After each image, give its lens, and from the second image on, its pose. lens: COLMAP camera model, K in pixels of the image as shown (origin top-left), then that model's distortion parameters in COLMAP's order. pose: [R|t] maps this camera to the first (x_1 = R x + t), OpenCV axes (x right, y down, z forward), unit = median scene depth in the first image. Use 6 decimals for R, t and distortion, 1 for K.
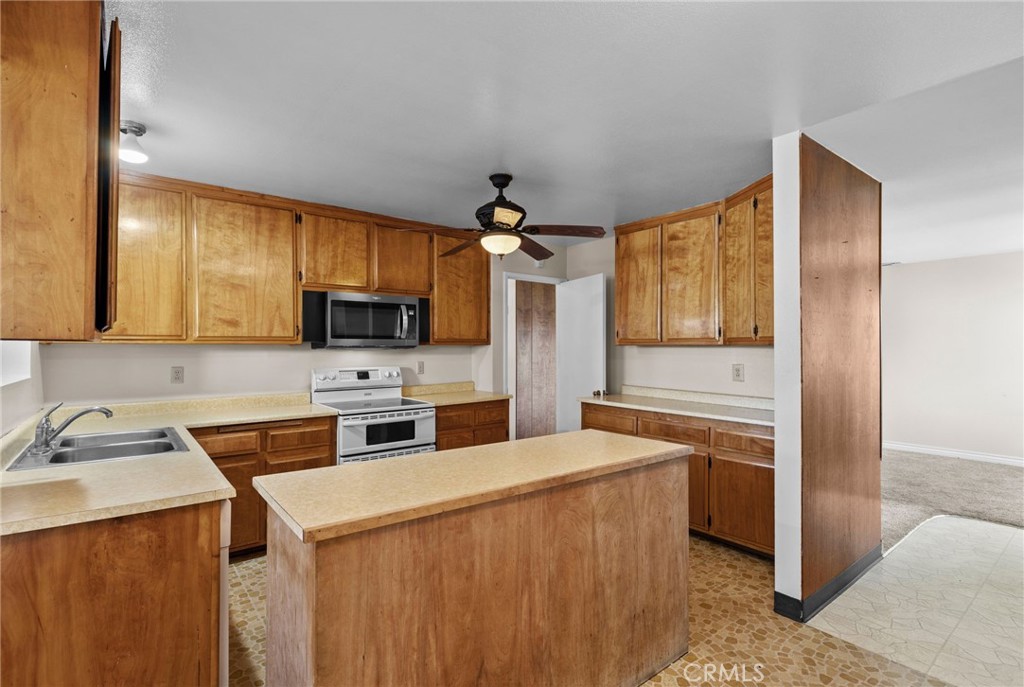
lens RADIAL K [[479.7, 0, 512.0], [0, 479.7, 343.5], [0, 0, 1]] dist [-0.002664, 0.000266]
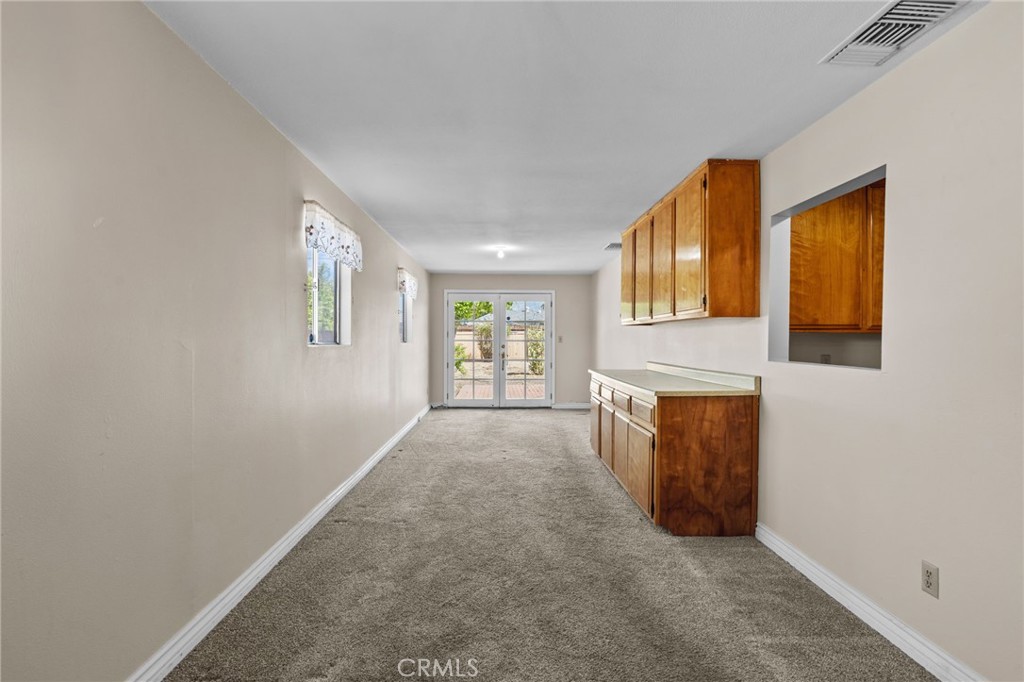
lens RADIAL K [[485.9, 0, 512.0], [0, 485.9, 341.0], [0, 0, 1]] dist [0.004984, 0.001023]
pose [[0.804244, 0.007807, -0.594247, -0.589208], [0.000405, 0.999906, 0.013684, 0.002642], [0.594299, -0.011246, 0.804166, -0.255097]]
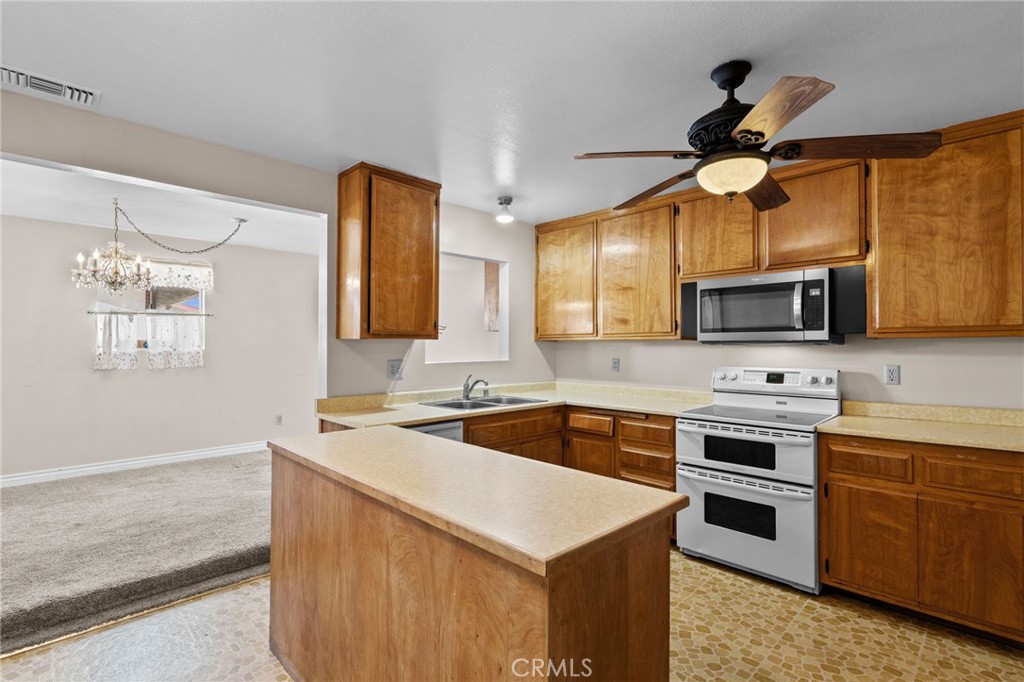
lens RADIAL K [[485.9, 0, 512.0], [0, 485.9, 341.0], [0, 0, 1]] dist [0.004984, 0.001023]
pose [[0.111079, -0.006057, -0.993793, 0.506147], [0.008662, 0.999949, -0.005126, 0.007044], [0.993774, -0.008038, 0.111126, 0.563801]]
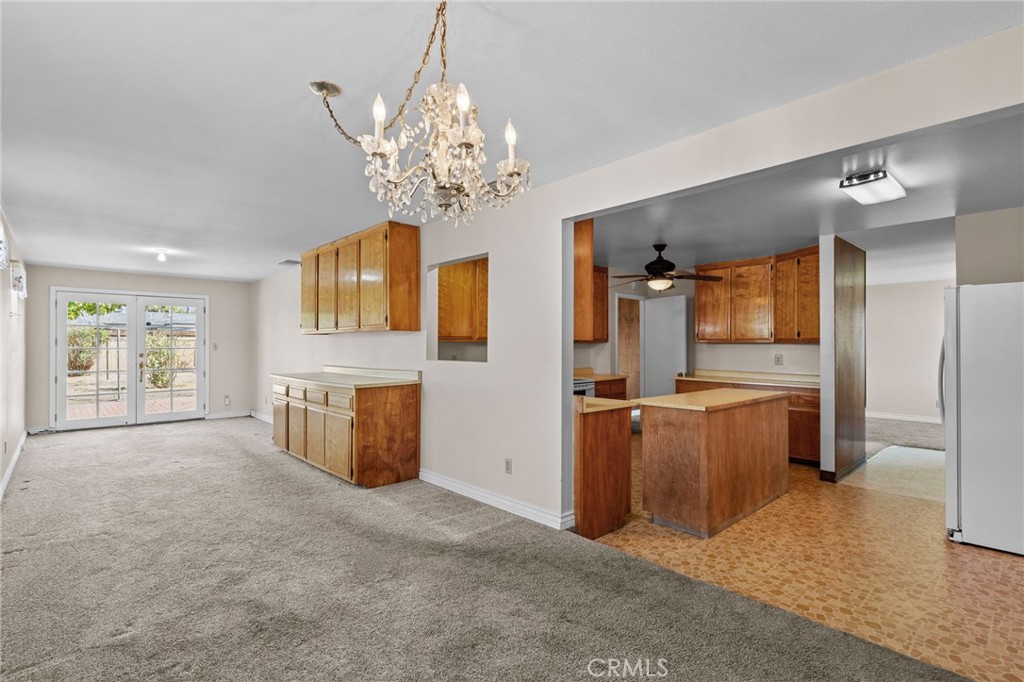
lens RADIAL K [[485.9, 0, 512.0], [0, 485.9, 341.0], [0, 0, 1]] dist [0.004984, 0.001023]
pose [[0.995617, 0.001134, 0.093513, -0.627500], [-0.001187, 0.999999, 0.000508, -0.002520], [-0.093513, -0.000617, 0.995618, -0.603932]]
